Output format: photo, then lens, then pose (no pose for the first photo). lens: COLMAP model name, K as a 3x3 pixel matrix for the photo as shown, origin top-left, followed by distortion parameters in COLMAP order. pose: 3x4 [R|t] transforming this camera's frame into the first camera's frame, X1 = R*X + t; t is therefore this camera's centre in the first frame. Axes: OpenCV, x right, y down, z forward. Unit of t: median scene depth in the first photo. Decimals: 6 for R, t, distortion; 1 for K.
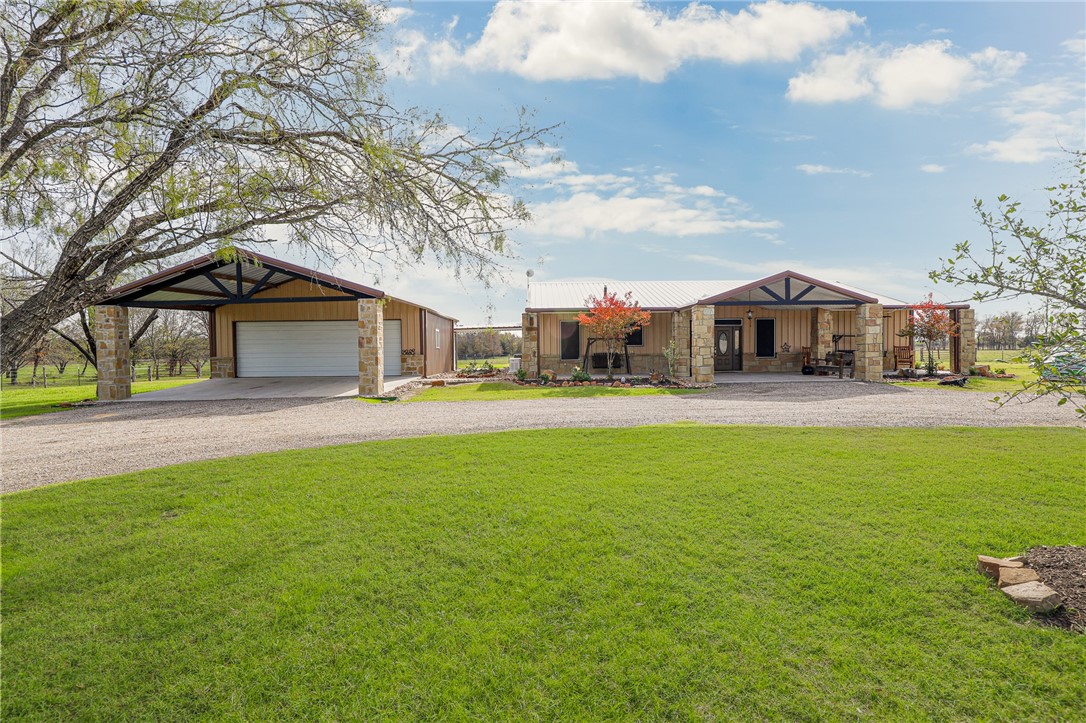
lens RADIAL K [[514.2, 0, 543.0], [0, 514.2, 361.5], [0, 0, 1]] dist [-0.000719, -0.000028]
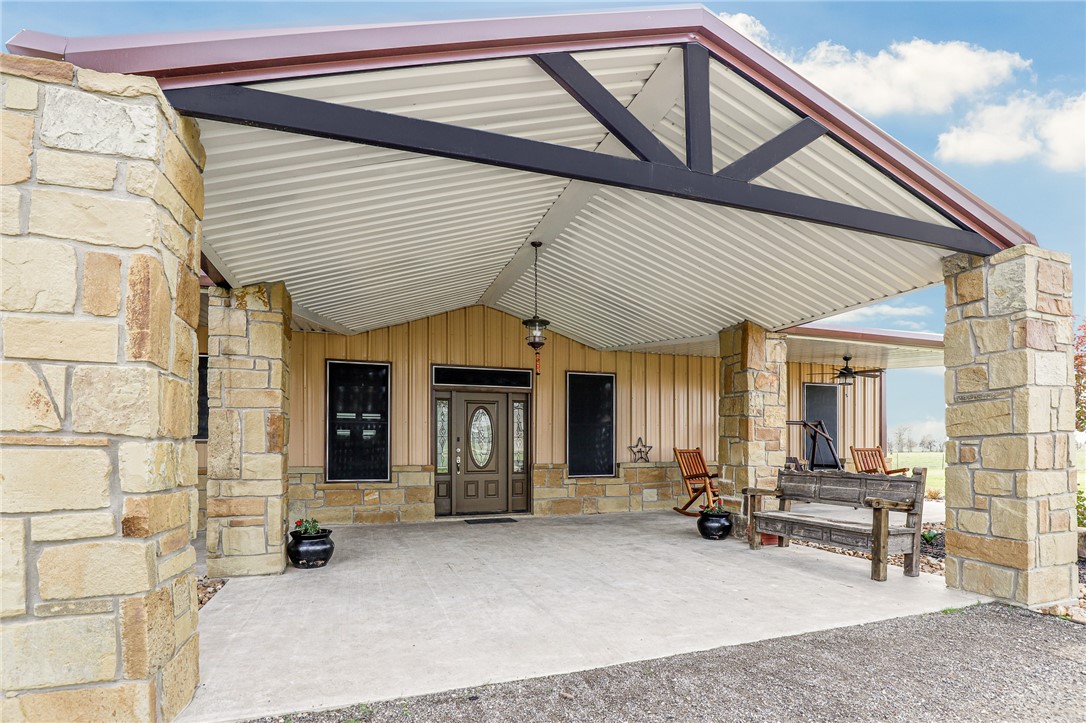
lens RADIAL K [[514.2, 0, 543.0], [0, 514.2, 361.5], [0, 0, 1]] dist [-0.000719, -0.000028]
pose [[0.956284, 0.063259, 0.285517, 0.298392], [-0.007628, 0.981387, -0.191889, -0.018360], [-0.292342, 0.181323, 0.938967, 0.671156]]
